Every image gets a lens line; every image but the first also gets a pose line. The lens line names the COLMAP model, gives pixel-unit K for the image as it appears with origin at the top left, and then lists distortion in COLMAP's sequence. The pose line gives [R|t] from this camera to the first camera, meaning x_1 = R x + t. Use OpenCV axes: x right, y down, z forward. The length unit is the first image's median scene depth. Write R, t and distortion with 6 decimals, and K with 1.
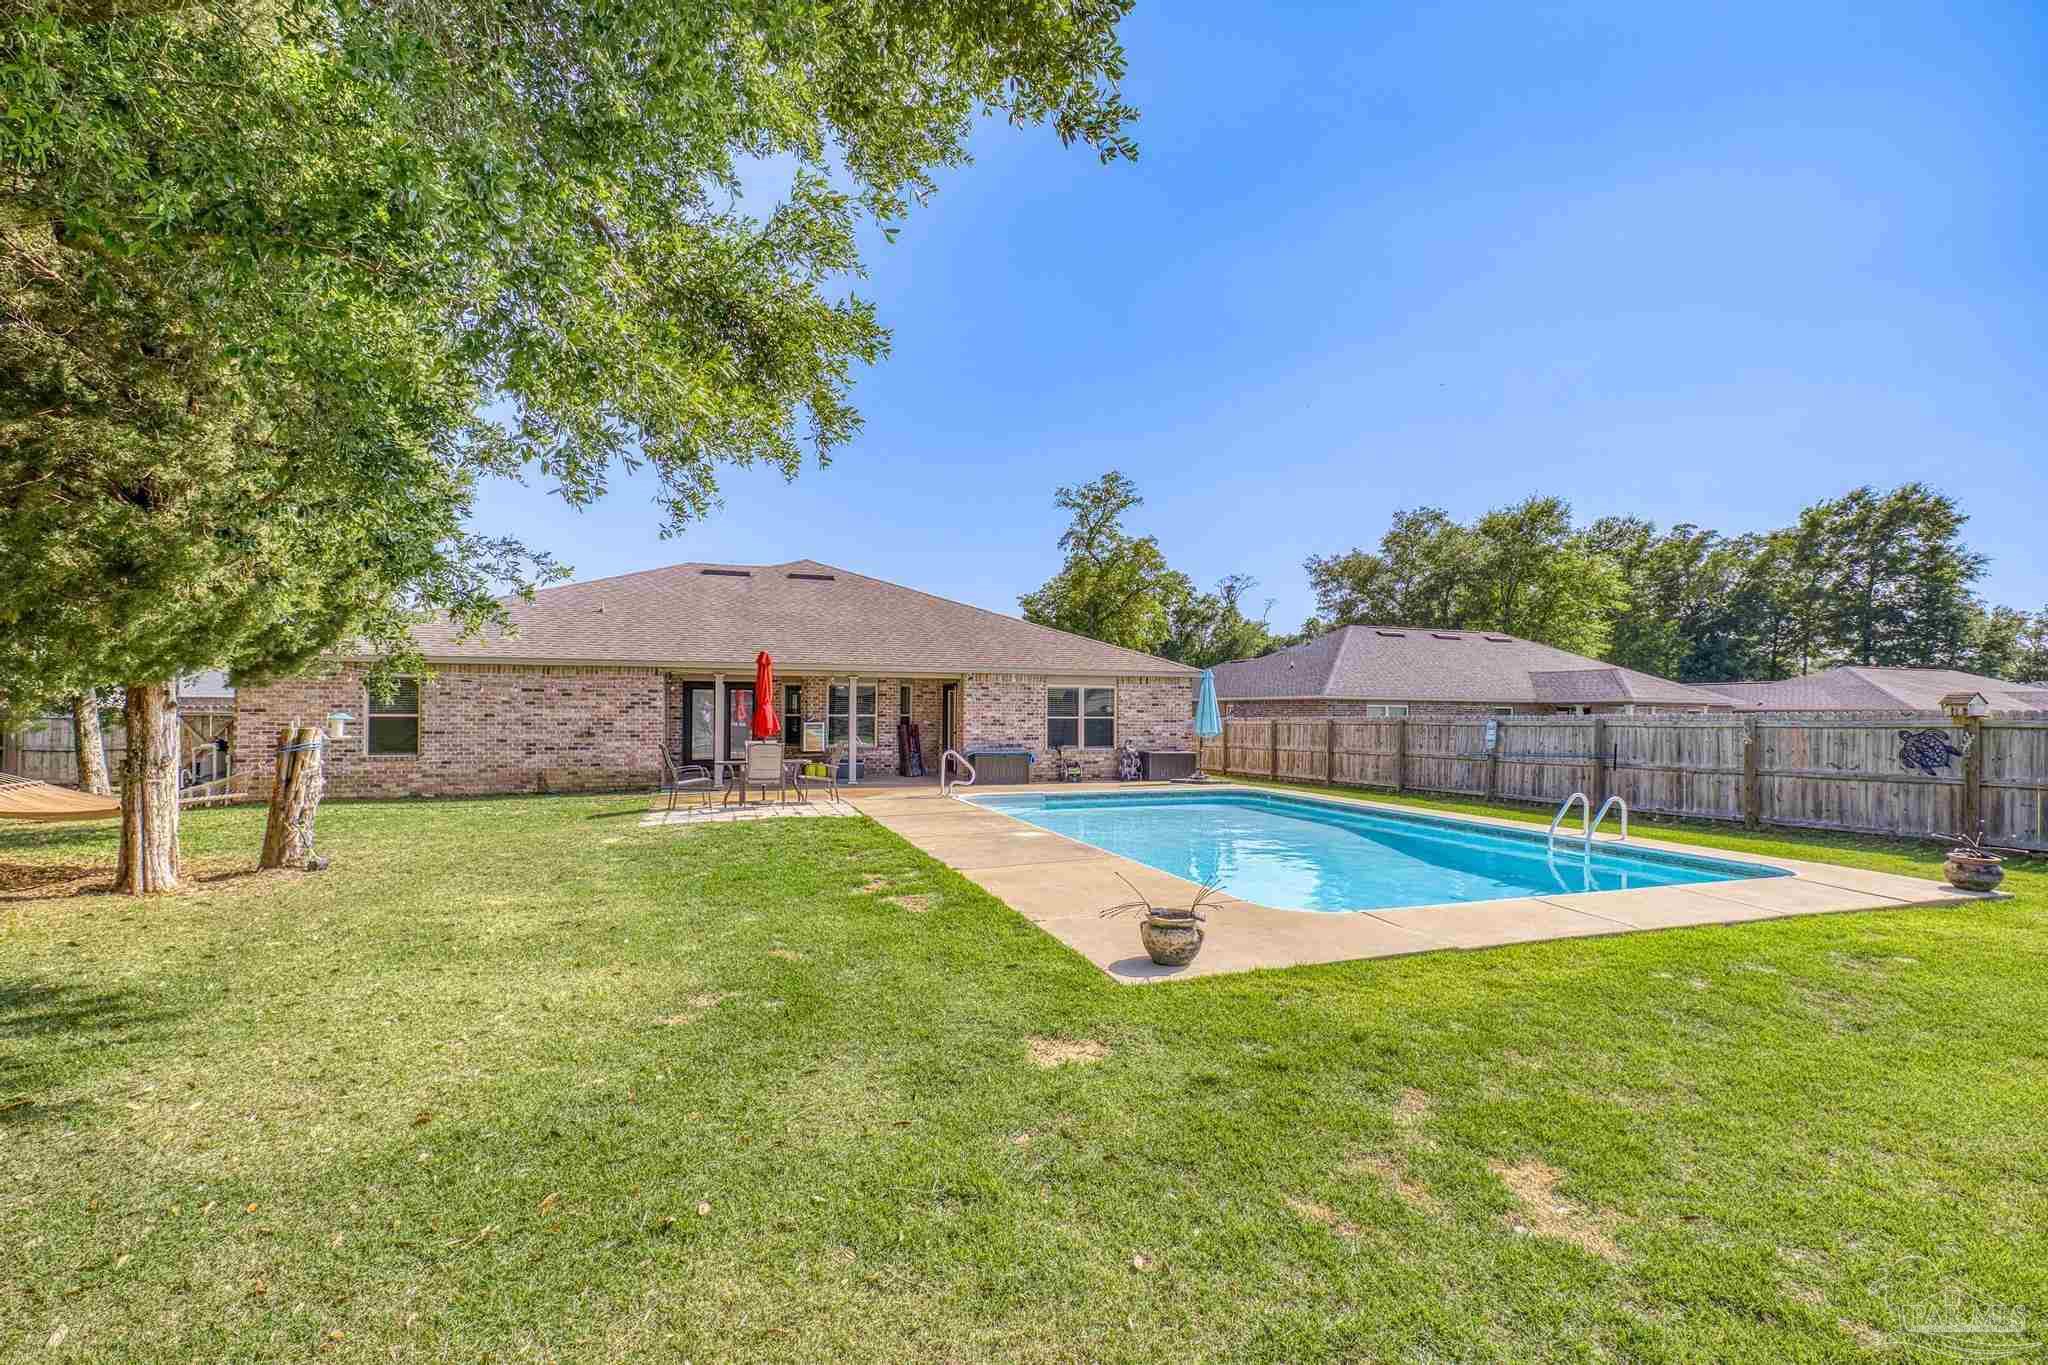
lens RADIAL K [[888.4, 0, 1012.7], [0, 888.4, 708.6], [0, 0, 1]] dist [0.003692, 0.001269]
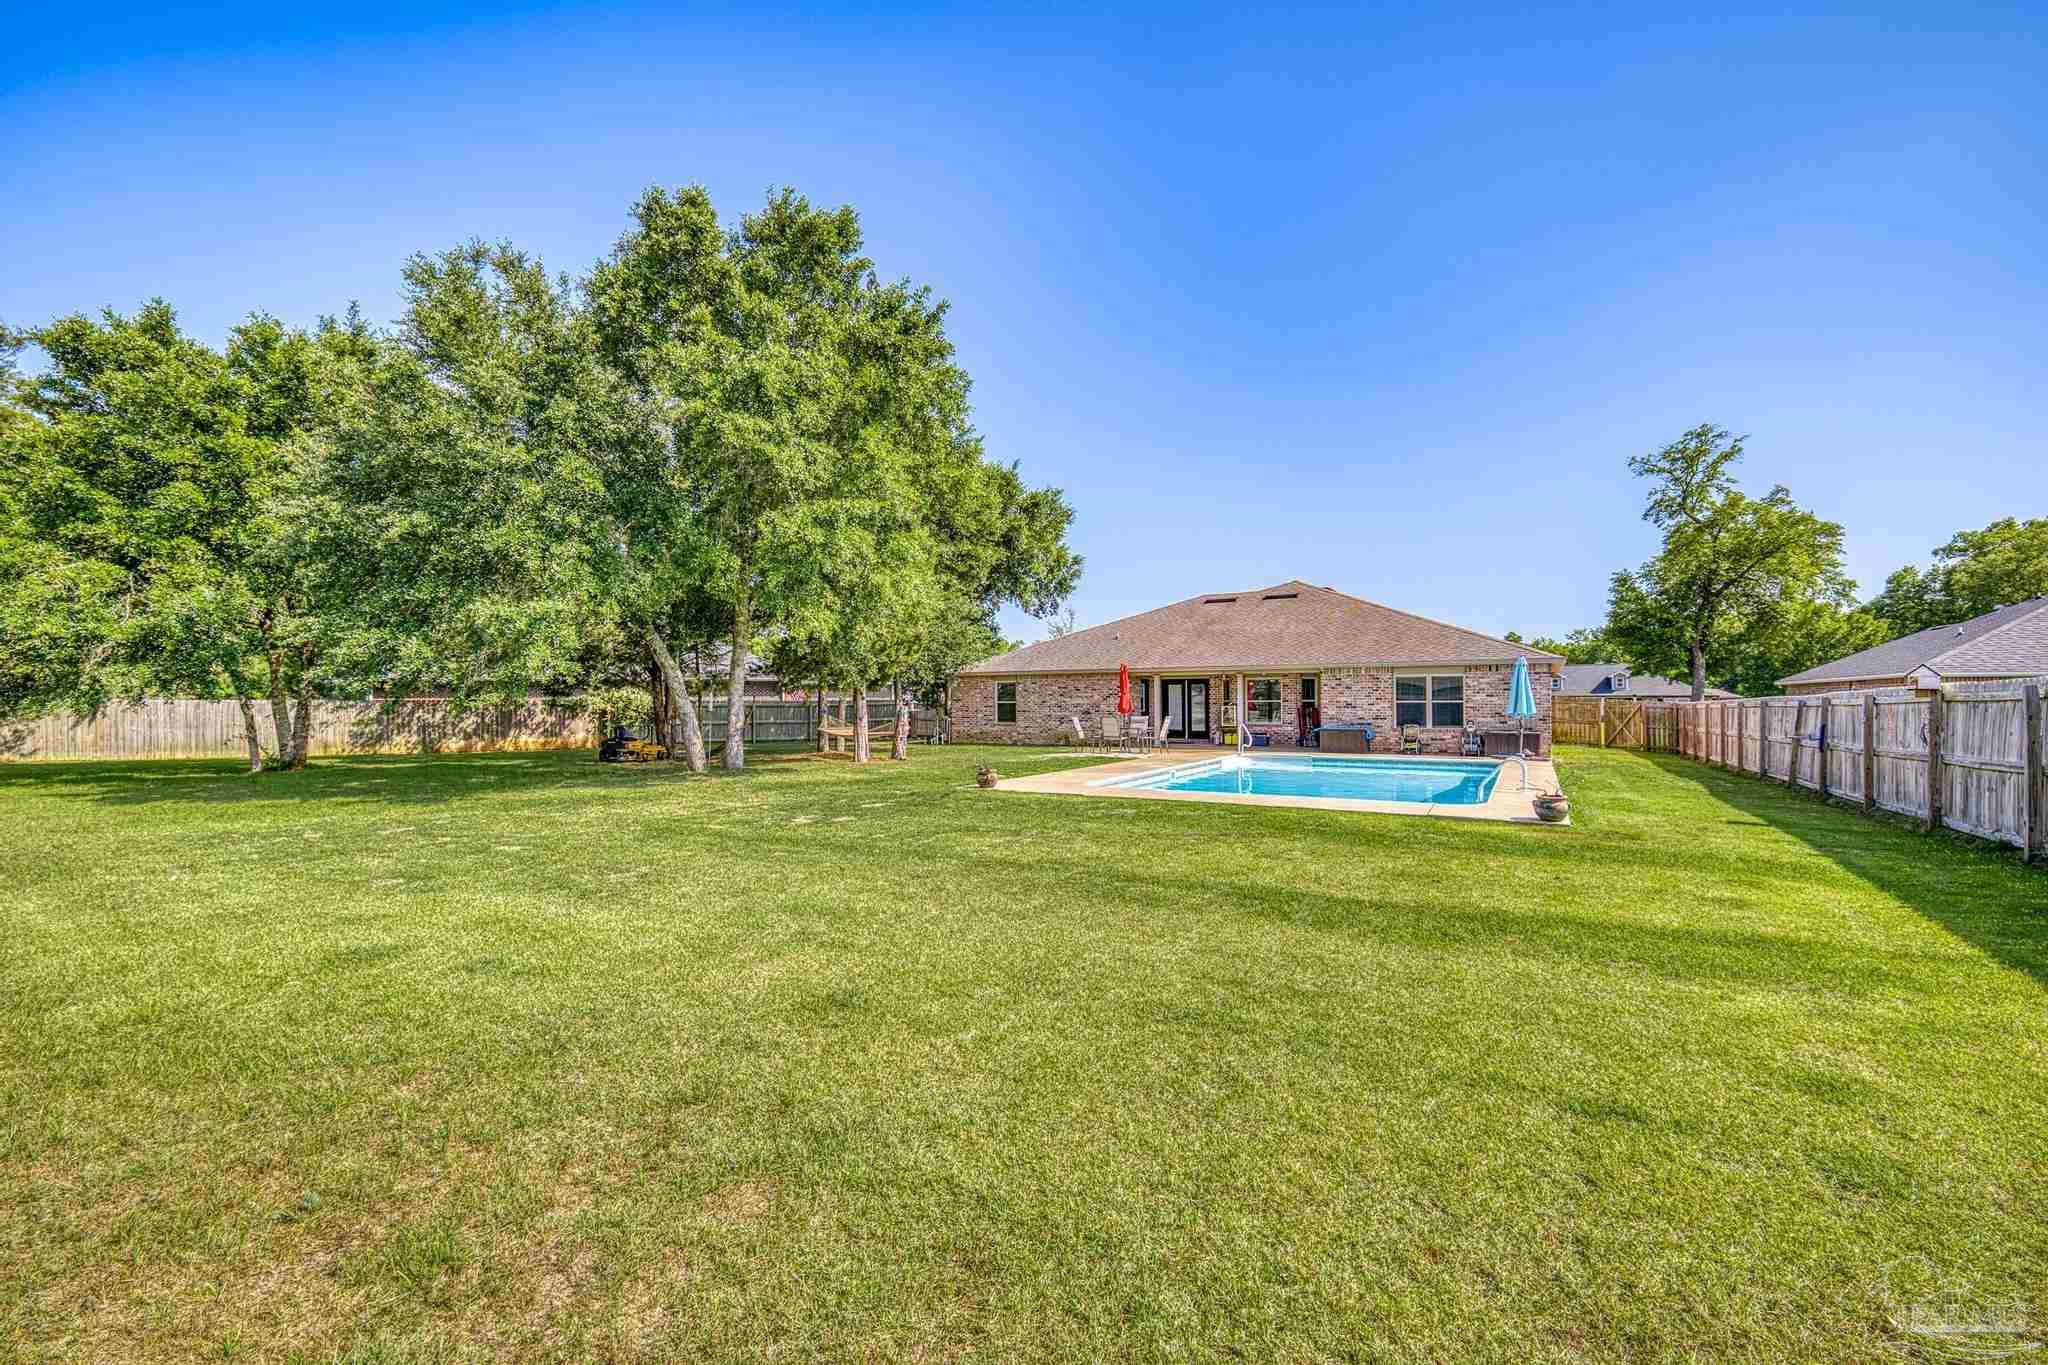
lens RADIAL K [[888.4, 0, 1020.9], [0, 888.4, 693.1], [0, 0, 1]] dist [0.003692, 0.001269]
pose [[0.651182, -0.013364, -0.758804, 0.622392], [0.009799, 0.999910, -0.009201, 0.004460], [0.758858, -0.001444, 0.651255, -0.186758]]
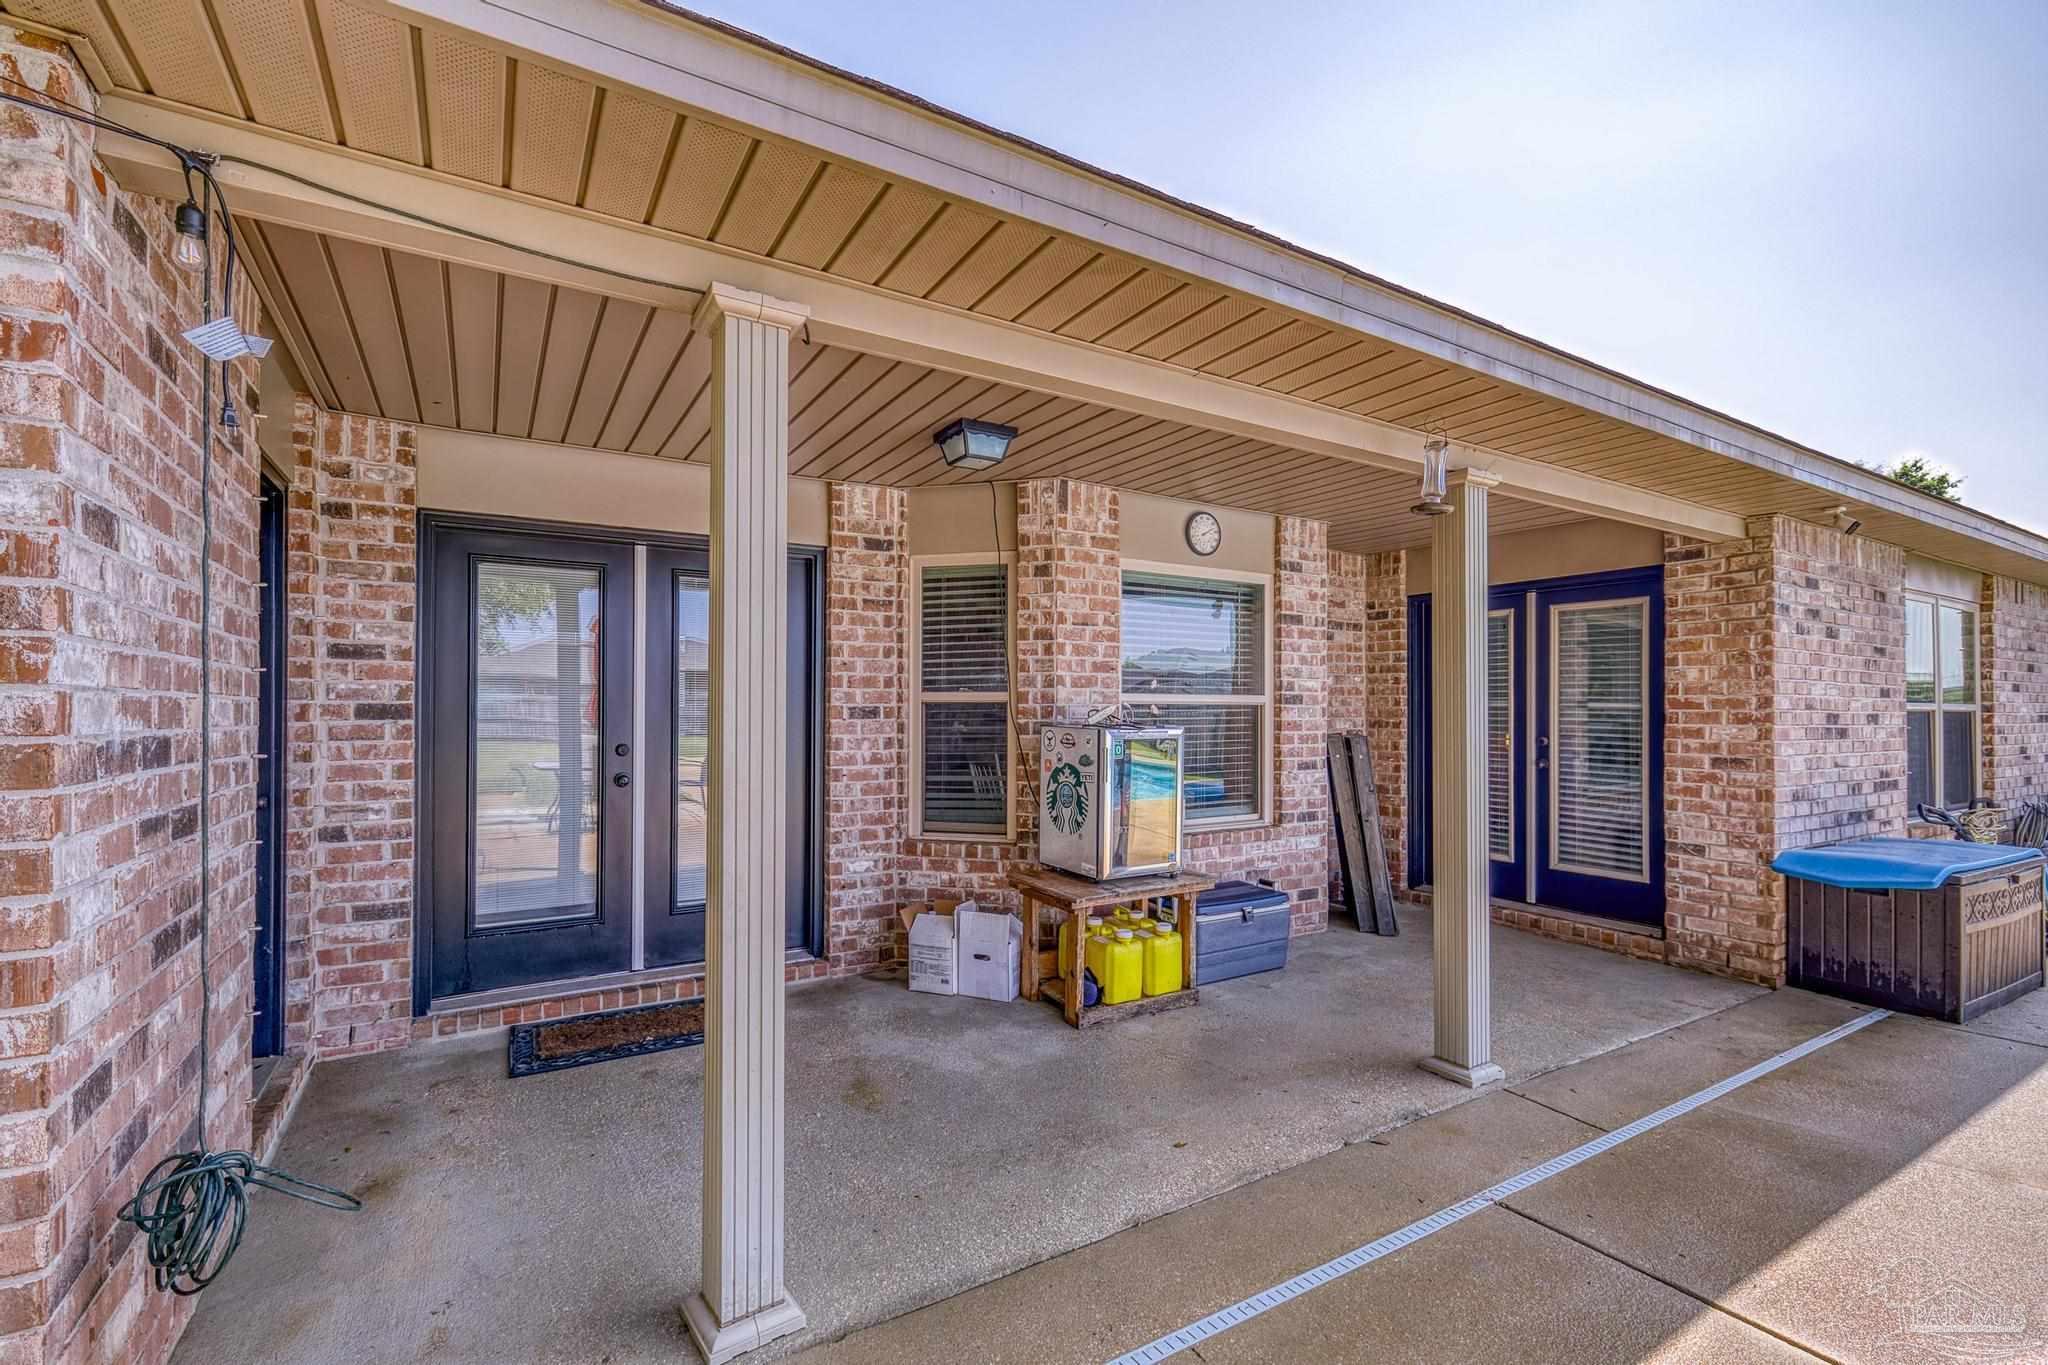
lens RADIAL K [[888.4, 0, 1023.3], [0, 888.4, 699.0], [0, 0, 1]] dist [0.003692, 0.001269]
pose [[0.978163, -0.000174, 0.207841, -0.278591], [0.002386, 0.999943, -0.010388, 0.010118], [-0.207827, 0.010657, 0.978107, 0.771717]]
